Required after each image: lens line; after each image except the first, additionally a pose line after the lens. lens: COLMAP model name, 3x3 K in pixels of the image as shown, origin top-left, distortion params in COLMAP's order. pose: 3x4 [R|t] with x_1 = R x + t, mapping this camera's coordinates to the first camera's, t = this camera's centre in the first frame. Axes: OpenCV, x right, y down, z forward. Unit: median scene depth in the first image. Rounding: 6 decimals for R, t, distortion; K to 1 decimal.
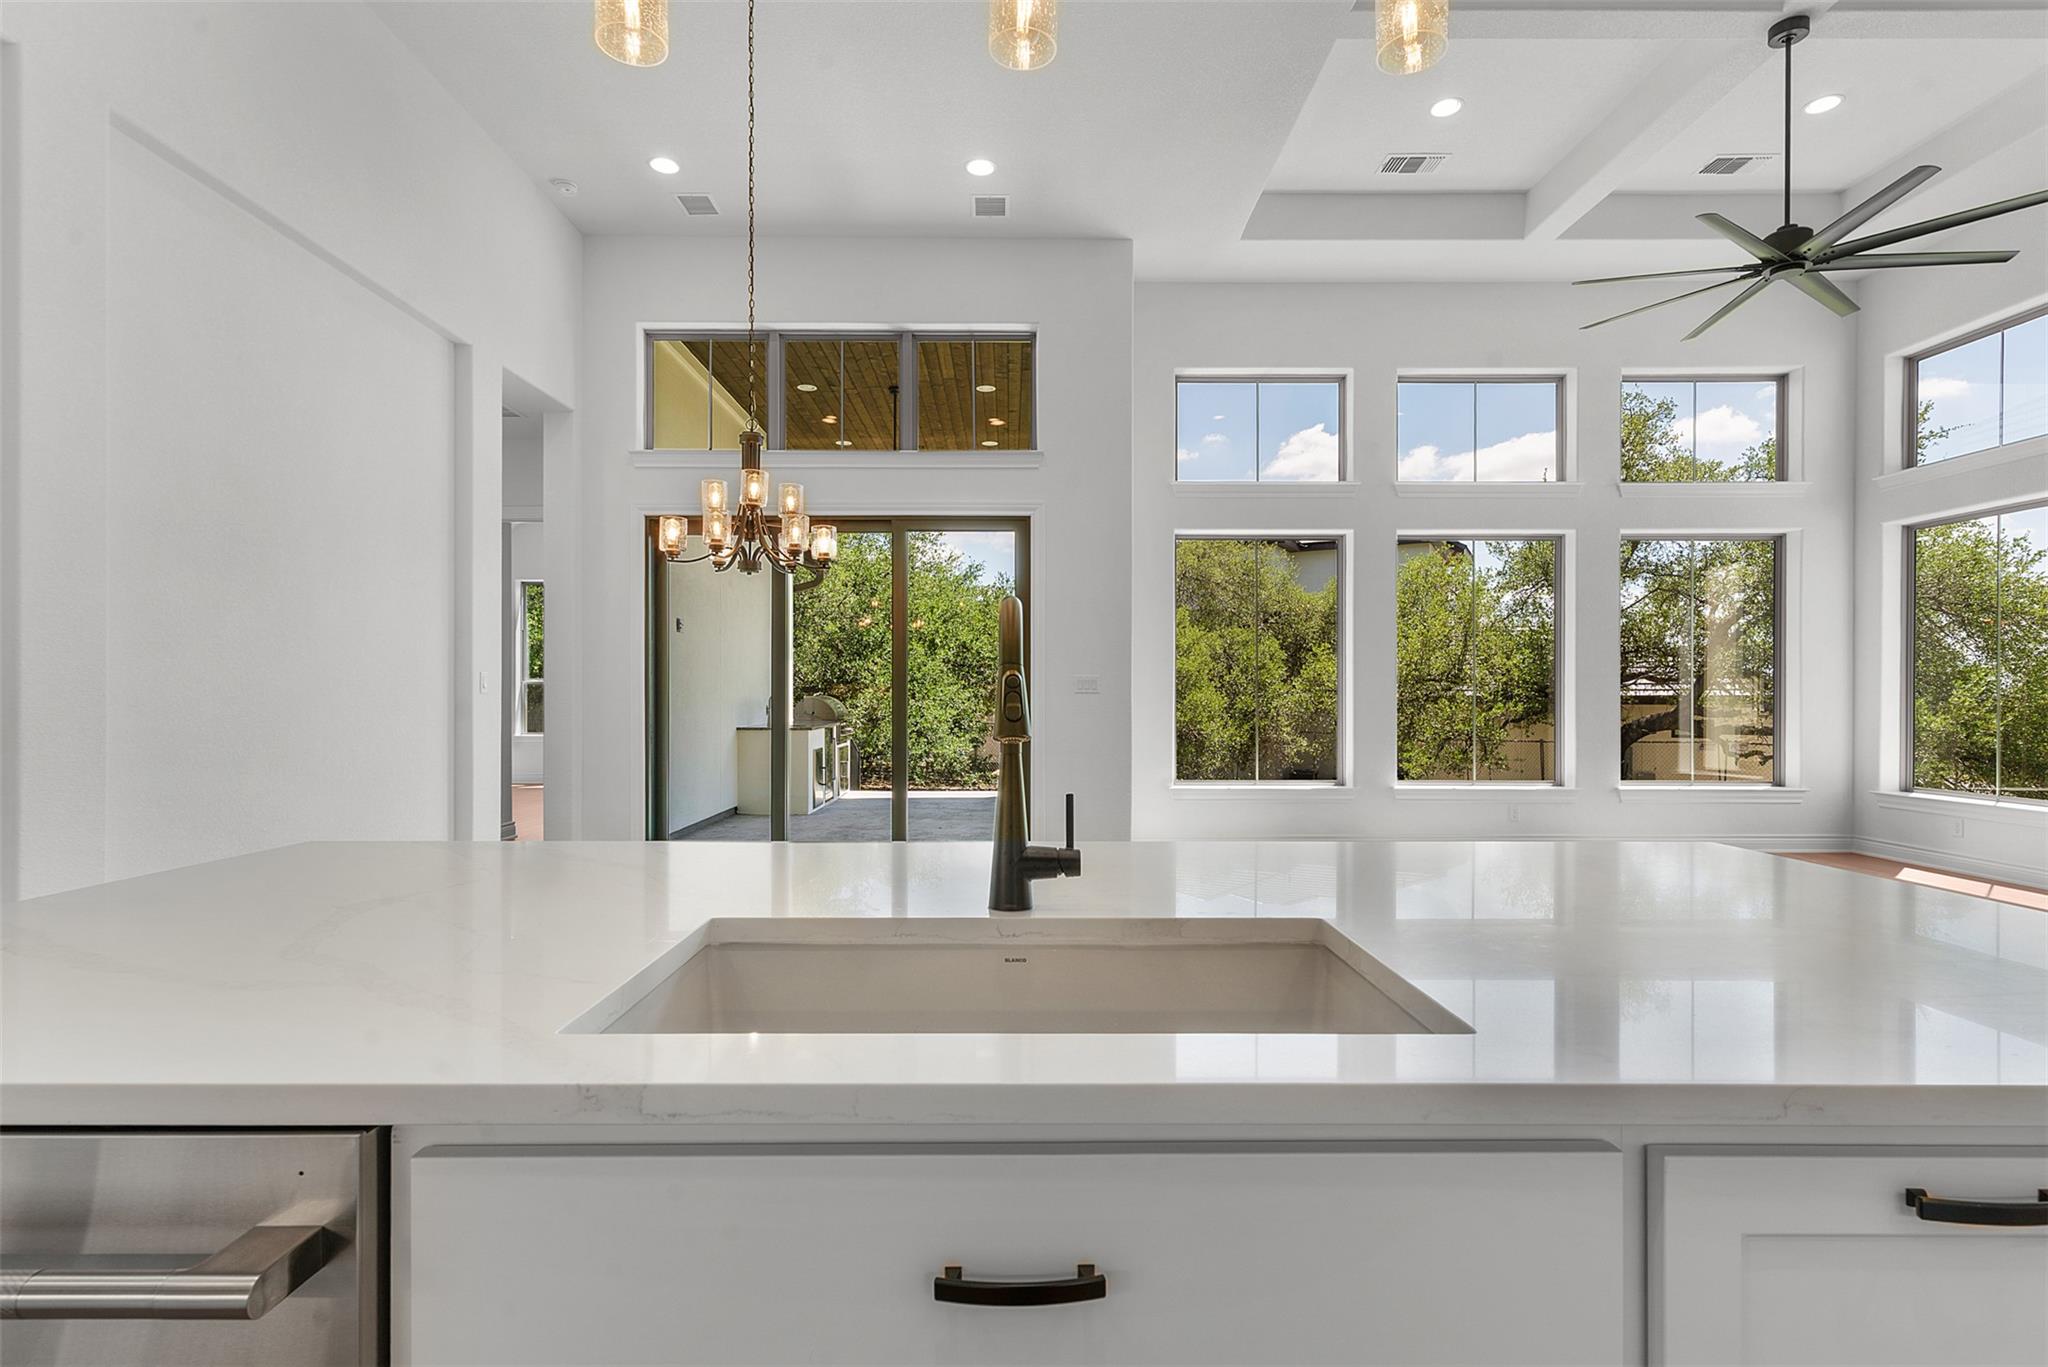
lens RADIAL K [[953.0, 0, 1019.0], [0, 953.0, 665.1], [0, 0, 1]] dist [-0.000829, 0.000226]
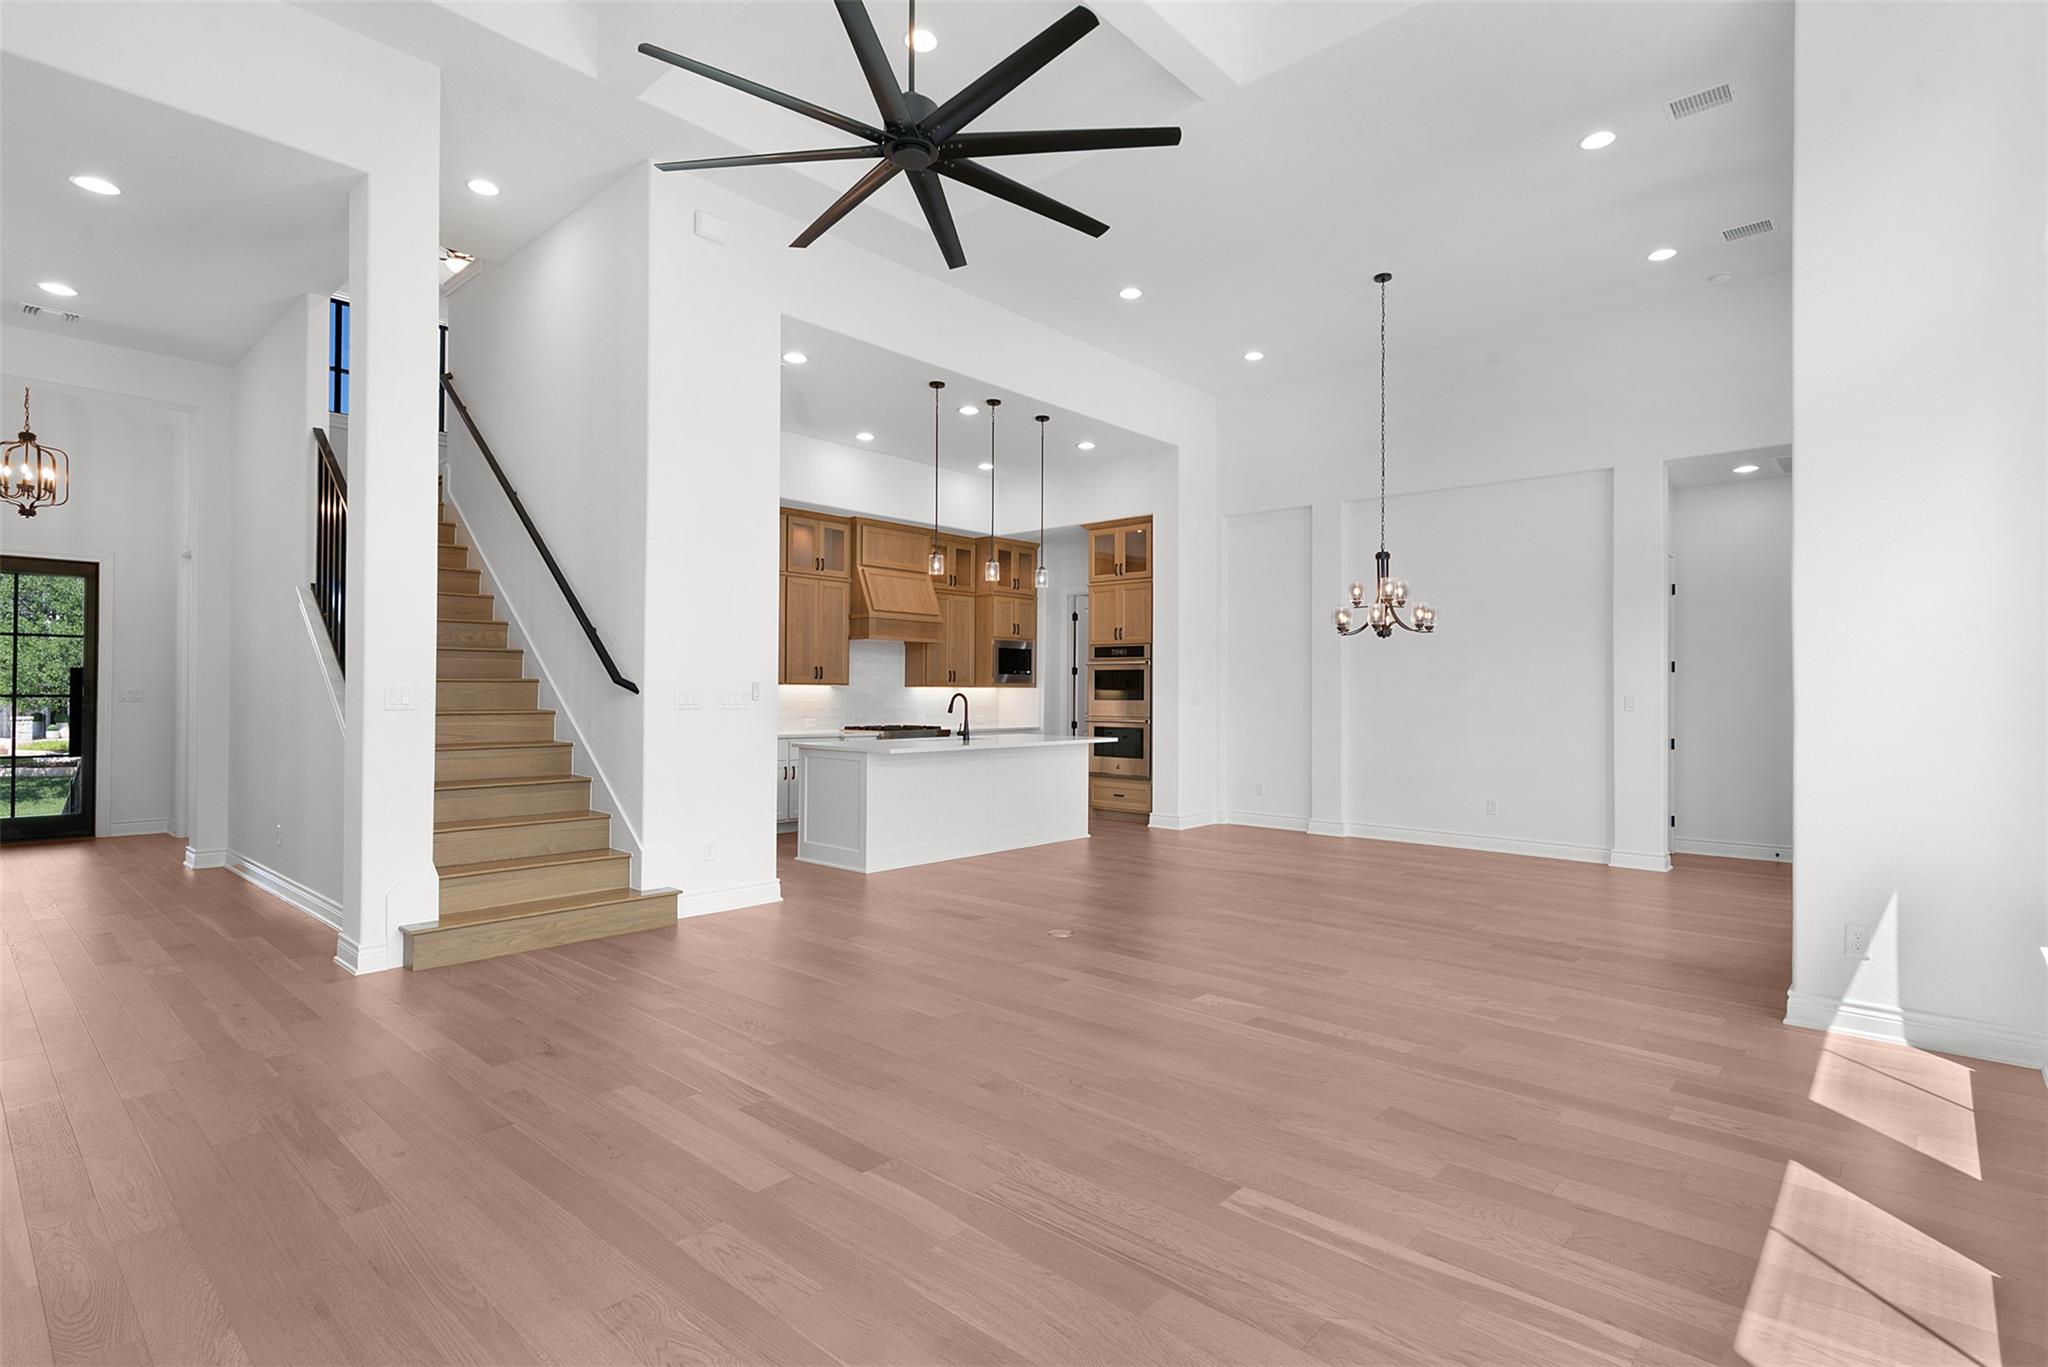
lens RADIAL K [[1010.8, 0, 1037.3], [0, 1010.8, 678.4], [0, 0, 1]] dist [0.005466, 0.000743]
pose [[-0.675743, -0.011982, -0.737040, 0.791148], [0.017910, 0.999306, -0.032666, 0.014832], [0.736919, -0.035274, -0.675060, 0.951536]]
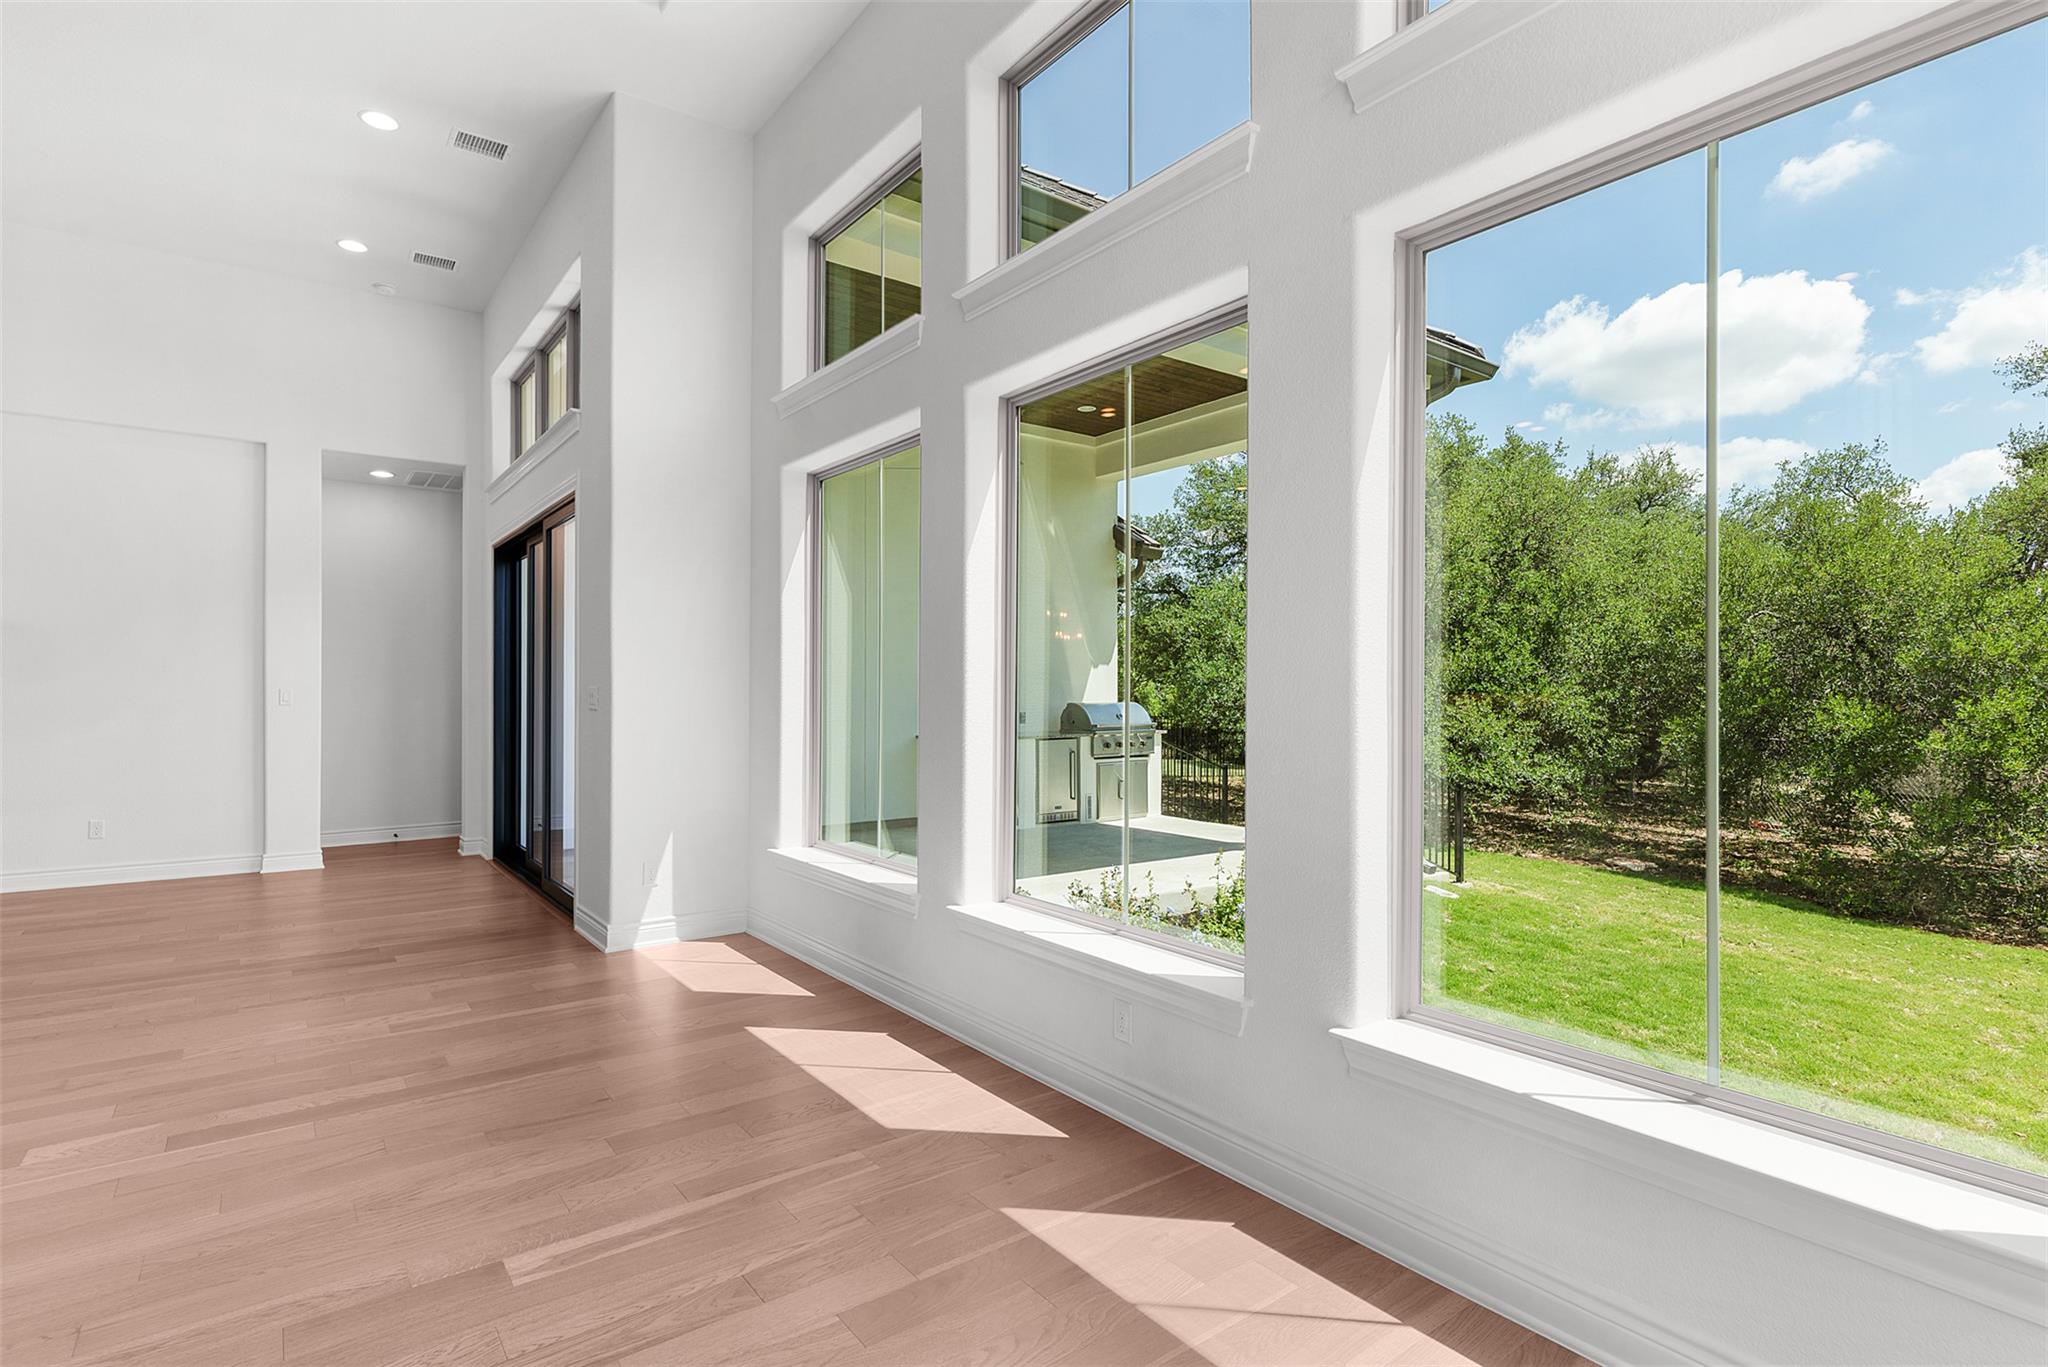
lens RADIAL K [[996.8, 0, 1015.0], [0, 996.8, 687.2], [0, 0, 1]] dist [0.003718, 0.000621]
pose [[0.590106, -0.000677, -0.807326, 0.815717], [0.021606, 0.999655, 0.014955, 0.007816], [0.807037, -0.026269, 0.589917, 0.692412]]
